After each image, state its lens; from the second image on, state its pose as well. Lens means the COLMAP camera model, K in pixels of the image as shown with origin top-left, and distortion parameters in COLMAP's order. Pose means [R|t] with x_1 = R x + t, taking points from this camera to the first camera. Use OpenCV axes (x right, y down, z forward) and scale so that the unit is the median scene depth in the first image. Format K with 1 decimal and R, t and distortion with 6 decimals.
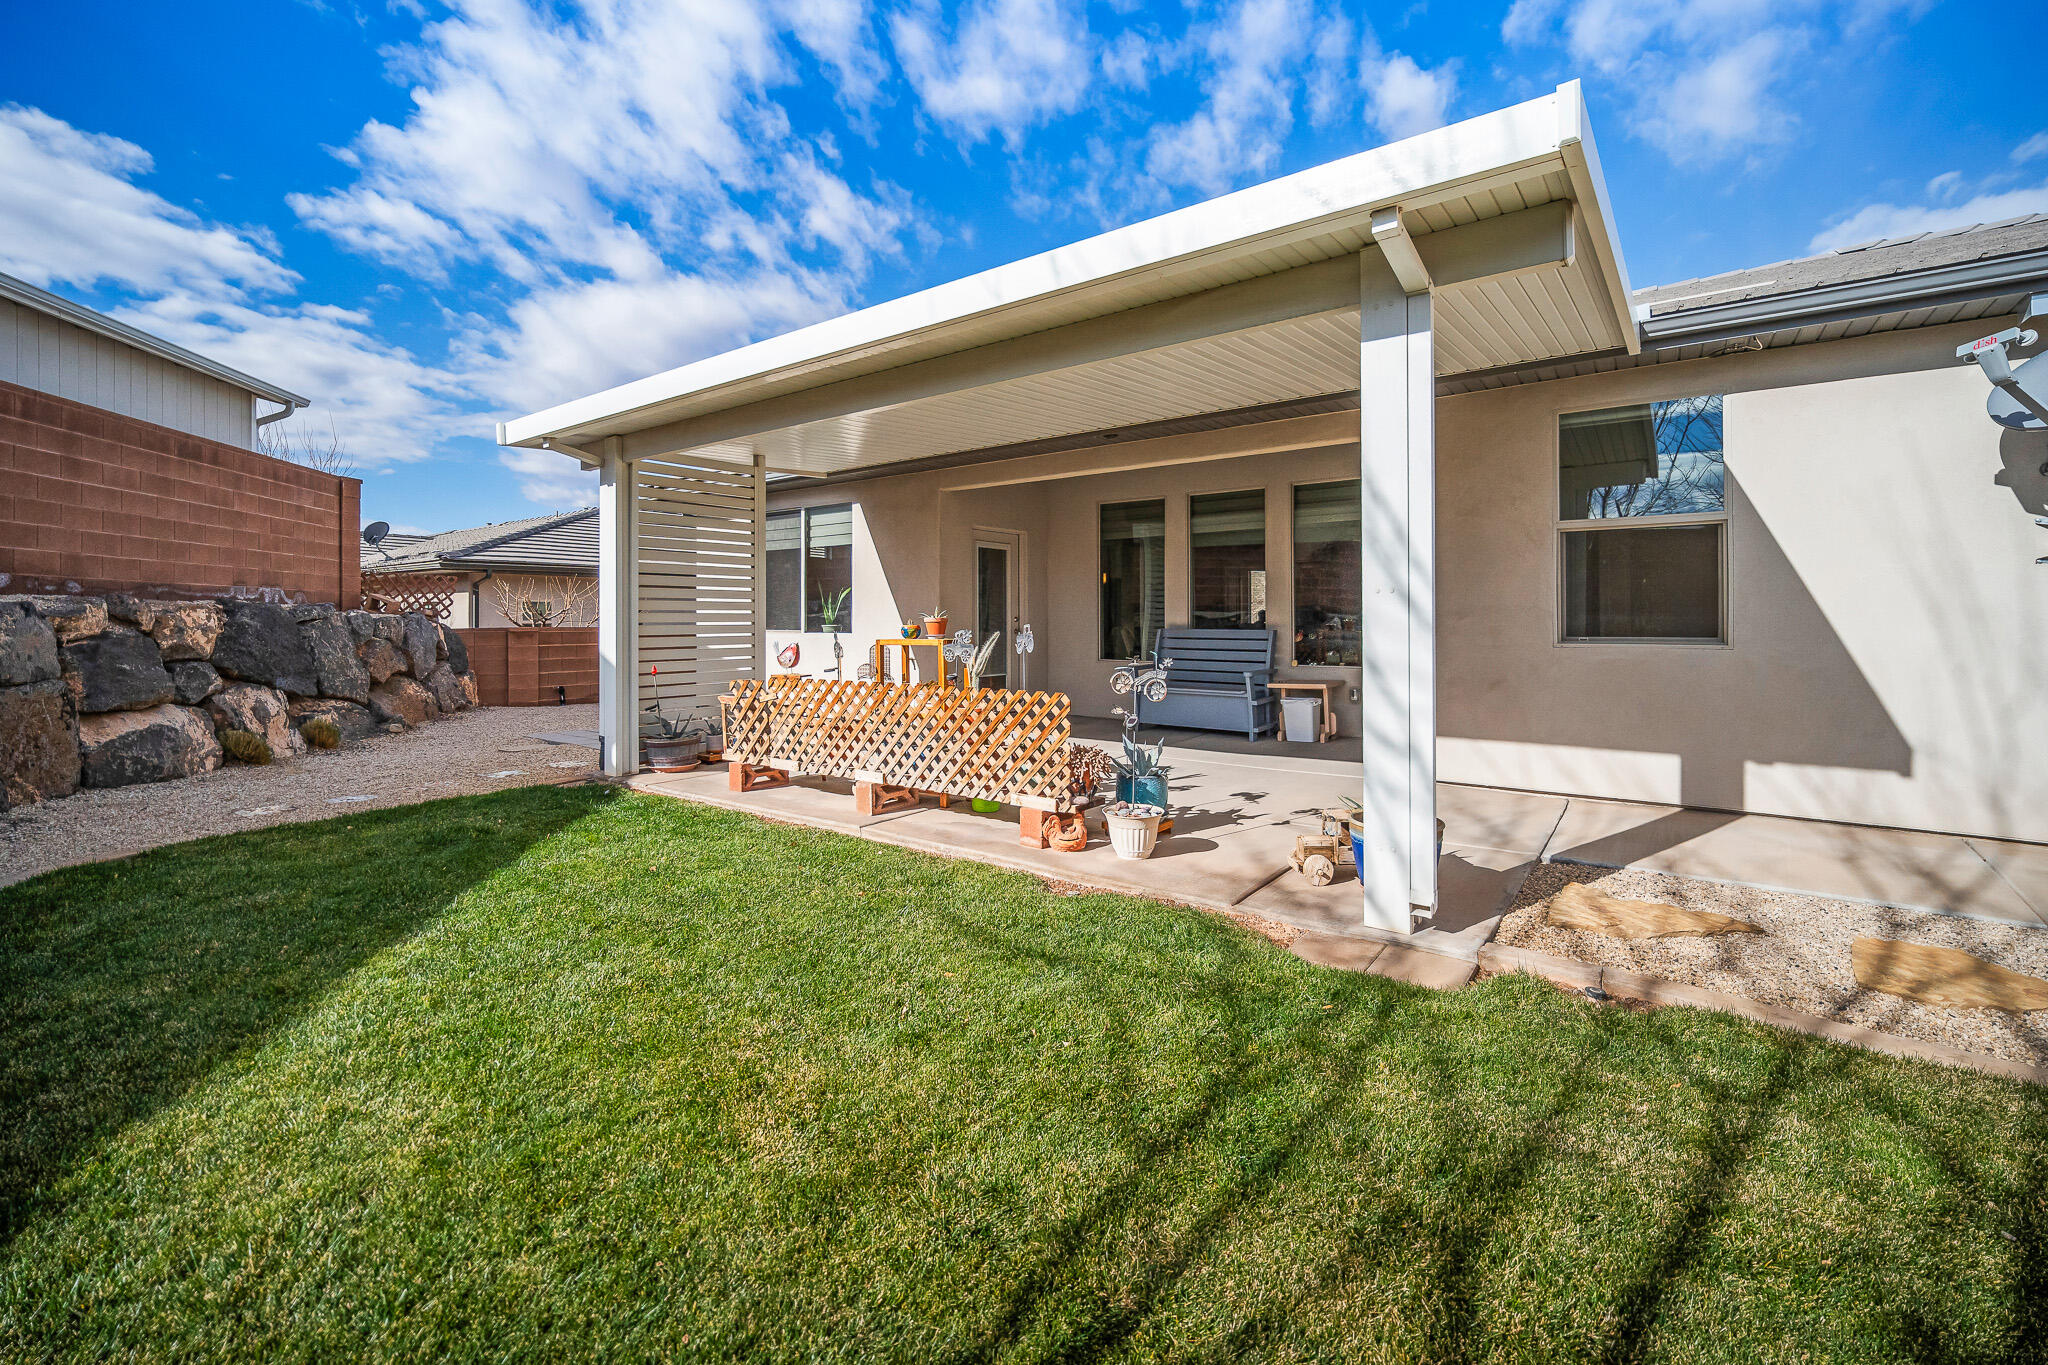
lens RADIAL K [[860.5, 0, 1052.3], [0, 860.5, 614.4], [0, 0, 1]] dist [-0.004486, -0.000170]
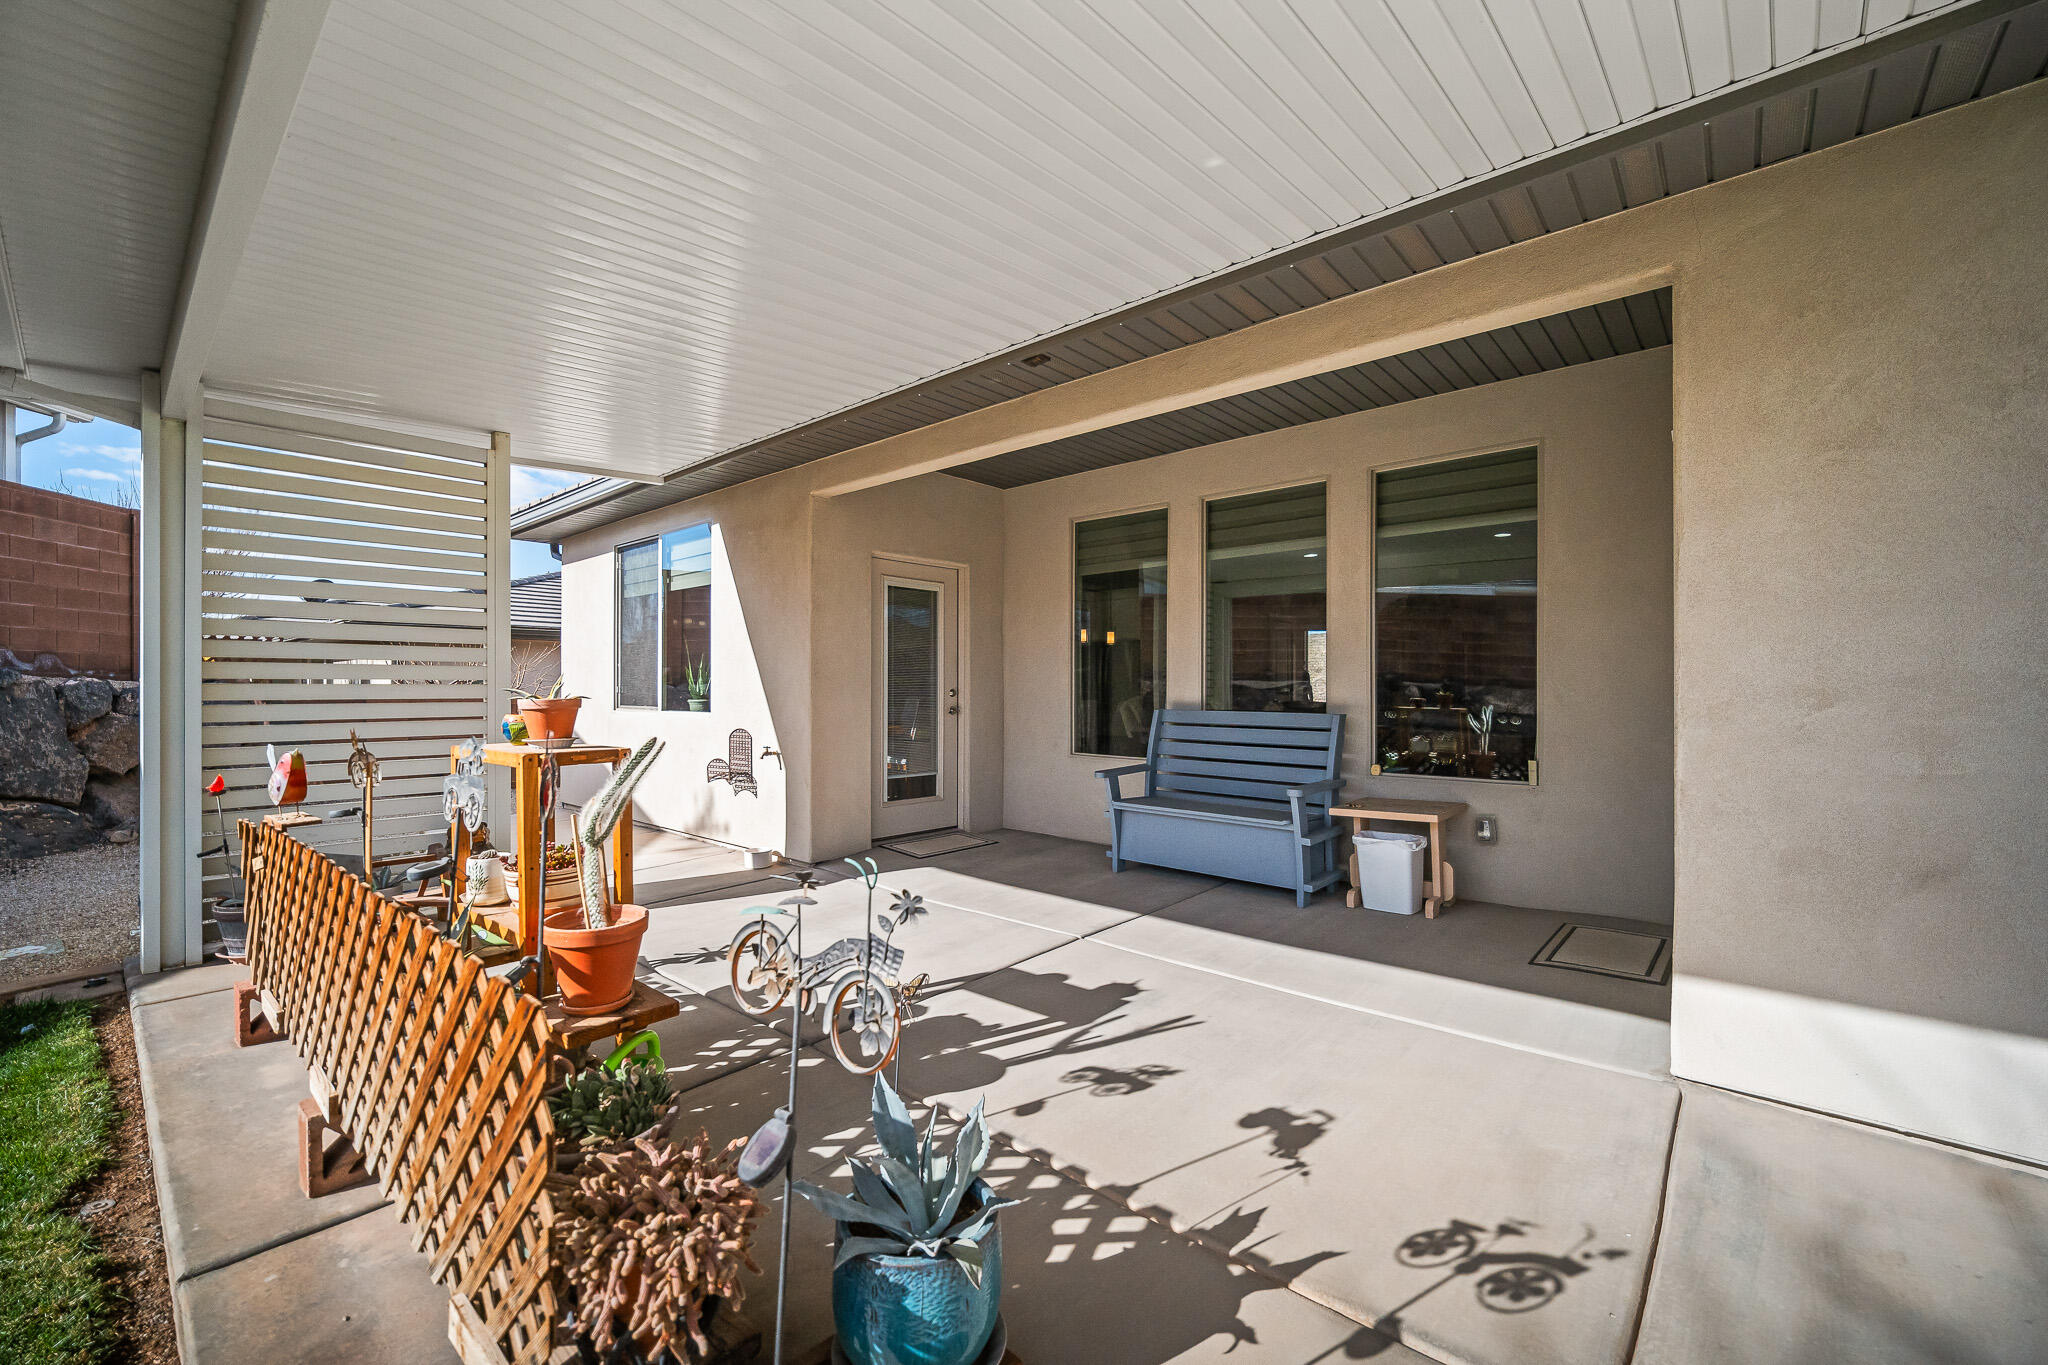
lens RADIAL K [[844.5, 0, 1031.1], [0, 844.5, 692.2], [0, 0, 1]] dist [-0.007905, -0.000448]
pose [[0.995717, 0.004099, -0.092364, 0.089115], [-0.002985, 0.999921, 0.012193, -0.003339], [0.092406, -0.011865, 0.995651, 0.363589]]
